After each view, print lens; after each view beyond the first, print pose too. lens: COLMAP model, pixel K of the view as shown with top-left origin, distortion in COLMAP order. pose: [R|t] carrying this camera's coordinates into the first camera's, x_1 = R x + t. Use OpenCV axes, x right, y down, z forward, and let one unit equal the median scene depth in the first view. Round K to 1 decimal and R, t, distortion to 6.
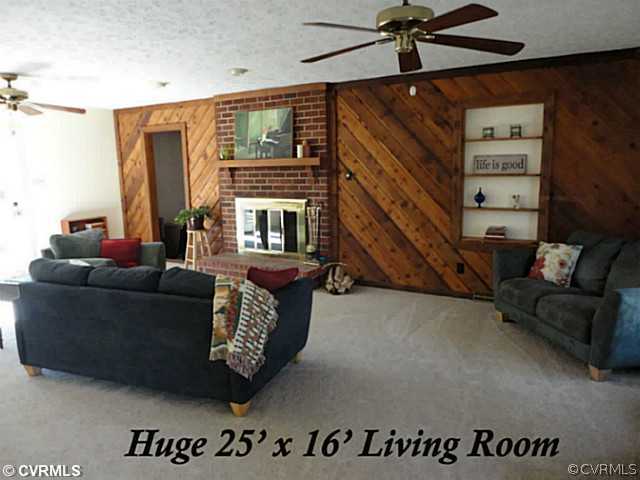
lens RADIAL K [[465.9, 0, 321.4], [0, 465.9, 239.8], [0, 0, 1]] dist [-0.008178, 0.000073]
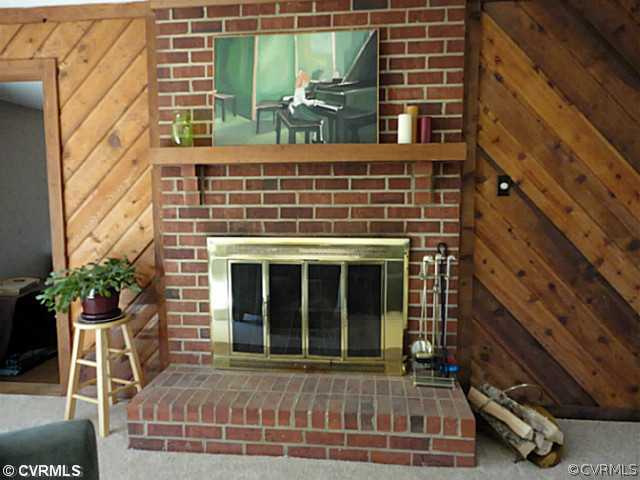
lens RADIAL K [[465.9, 0, 318.4], [0, 465.9, 240.7], [0, 0, 1]] dist [-0.008178, 0.000073]
pose [[0.914595, -0.023613, 0.403681, -0.283690], [0.049869, 0.997259, -0.054651, -0.062915], [-0.401285, 0.070115, 0.913266, 0.612249]]
